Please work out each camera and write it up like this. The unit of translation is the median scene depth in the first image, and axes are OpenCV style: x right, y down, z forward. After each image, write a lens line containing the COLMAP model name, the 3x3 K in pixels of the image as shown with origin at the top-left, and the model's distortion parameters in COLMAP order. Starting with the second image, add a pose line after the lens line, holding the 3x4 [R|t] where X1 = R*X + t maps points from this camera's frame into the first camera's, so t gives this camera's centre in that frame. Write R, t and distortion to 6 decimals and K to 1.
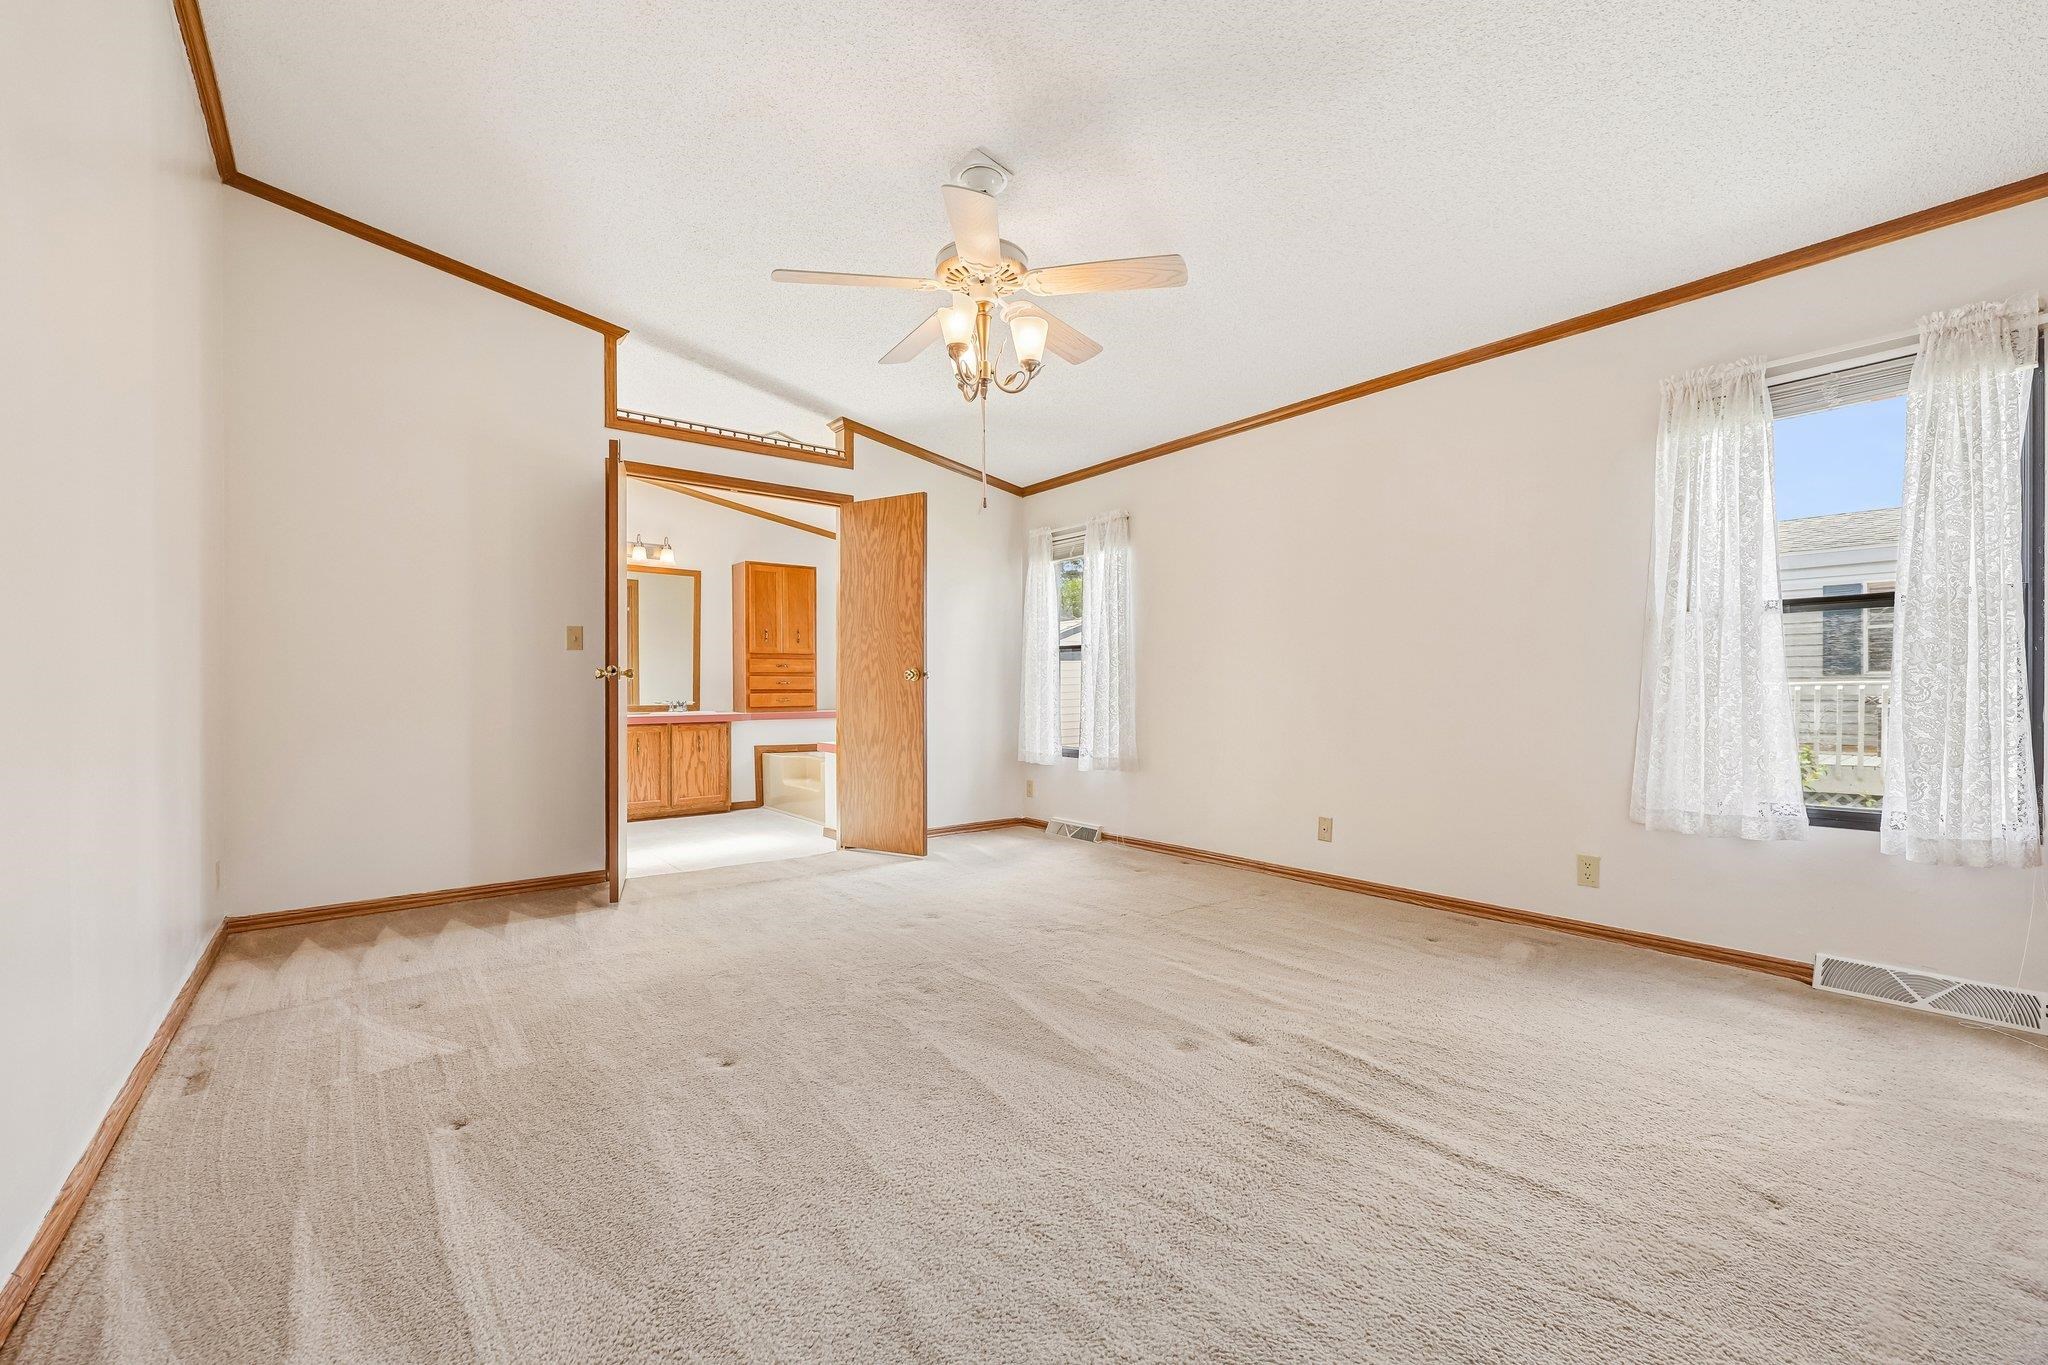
lens RADIAL K [[826.6, 0, 1018.4], [0, 826.6, 682.8], [0, 0, 1]] dist [0.000534, 0.000037]
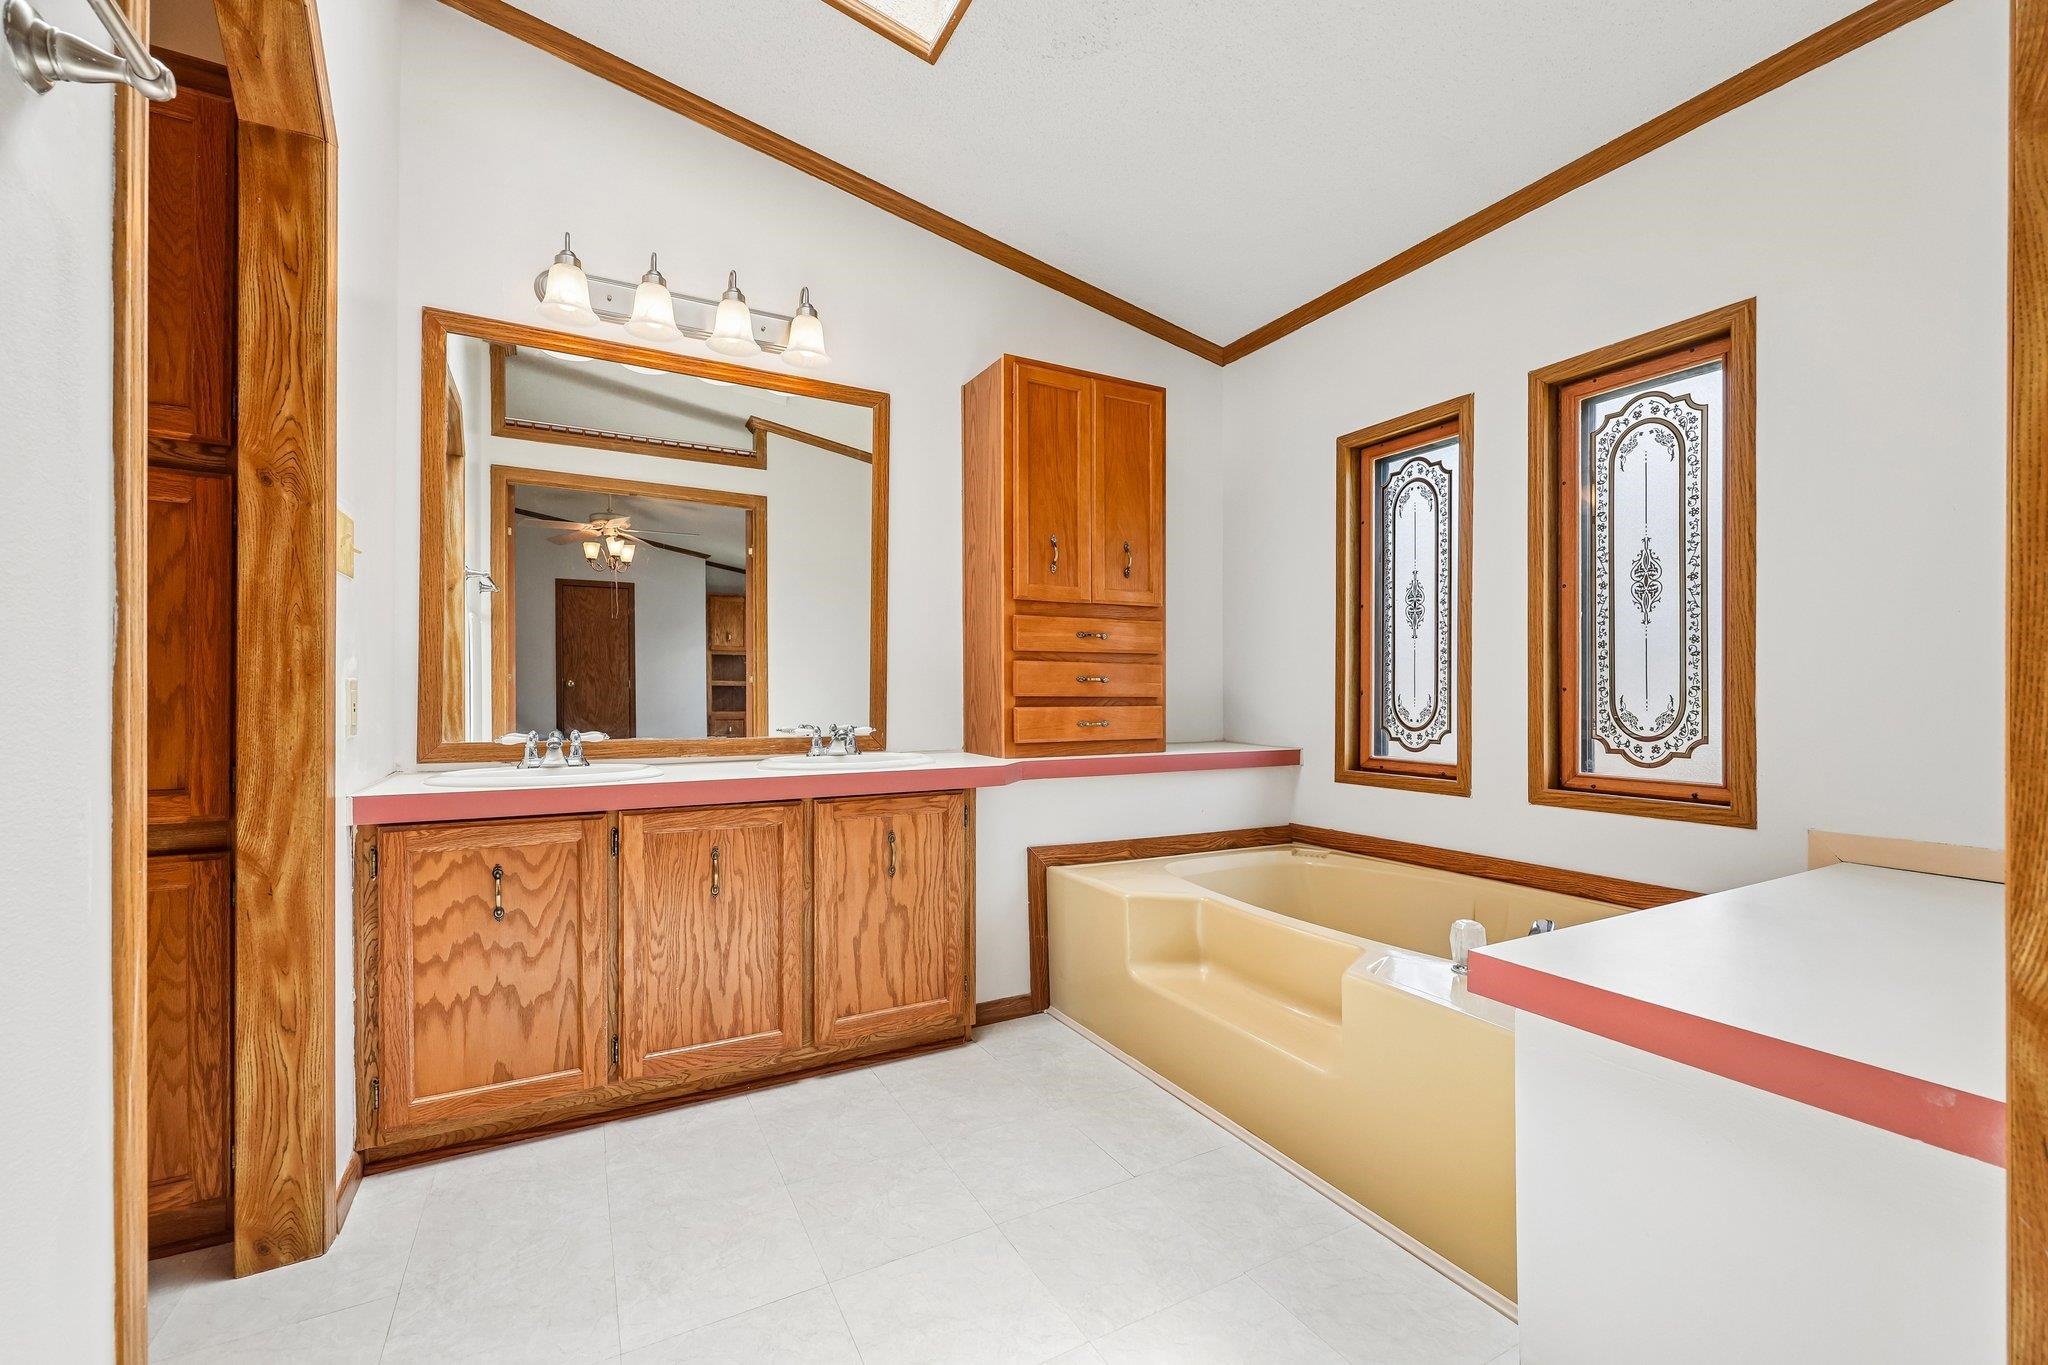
lens RADIAL K [[826.6, 0, 1024.2], [0, 826.6, 698.8], [0, 0, 1]] dist [0.000534, 0.000037]
pose [[0.985788, 0.003504, -0.167960, -0.259124], [-0.002637, 0.999982, 0.005384, 0.006985], [0.167976, -0.004864, 0.985779, 0.634528]]
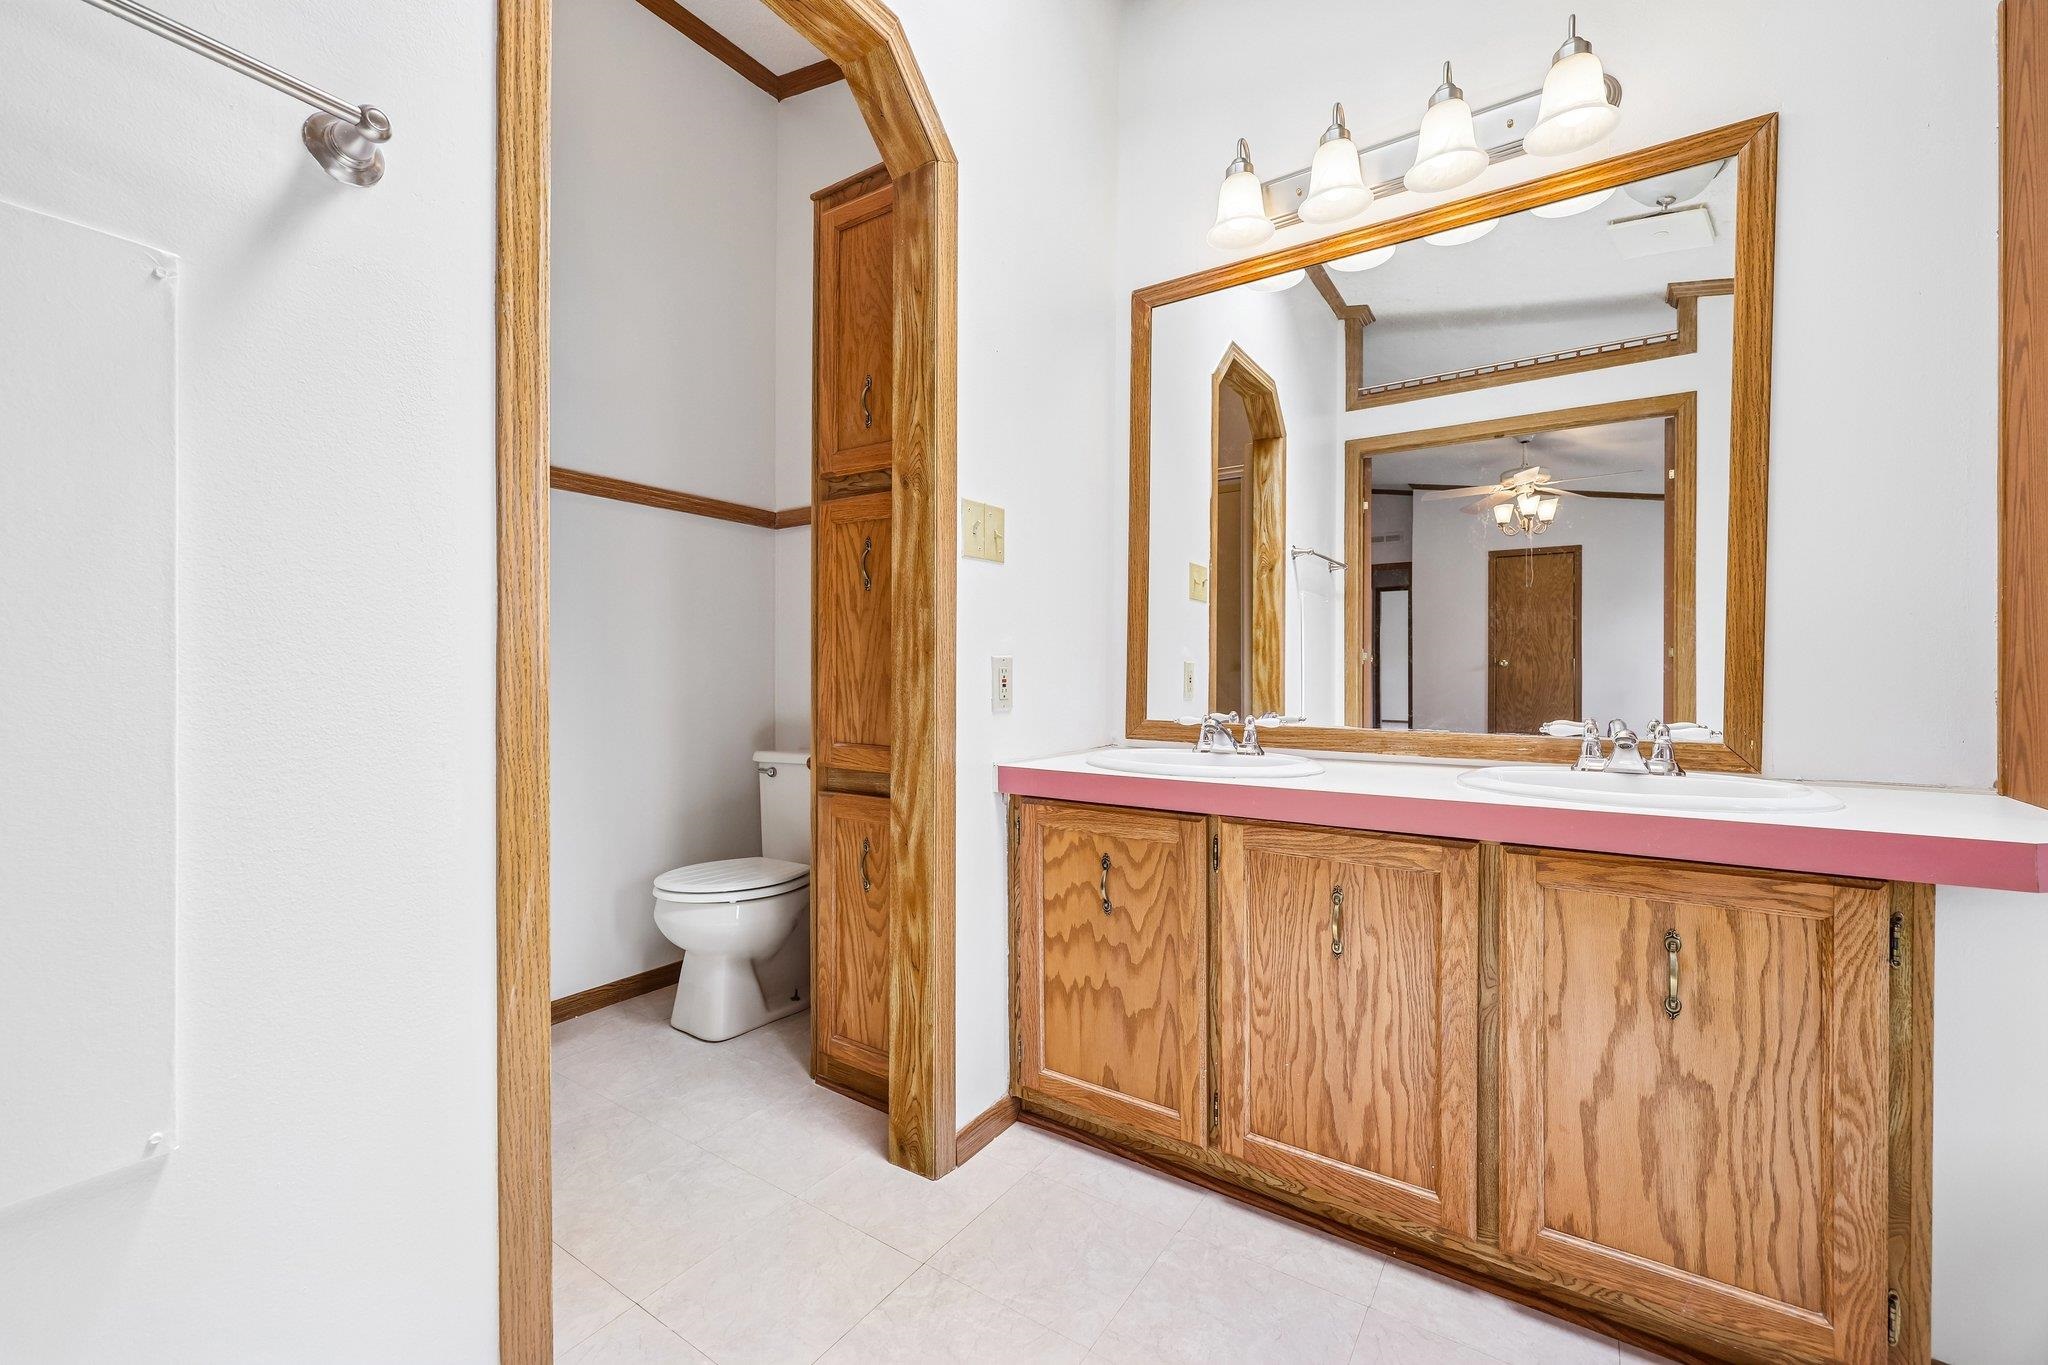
lens RADIAL K [[826.6, 0, 1008.5], [0, 826.6, 681.7], [0, 0, 1]] dist [0.000534, 0.000037]
pose [[0.302335, 0.011824, -0.953128, -0.244676], [-0.002090, 0.999929, 0.011742, 0.007928], [0.953199, -0.001558, 0.302339, 0.763121]]
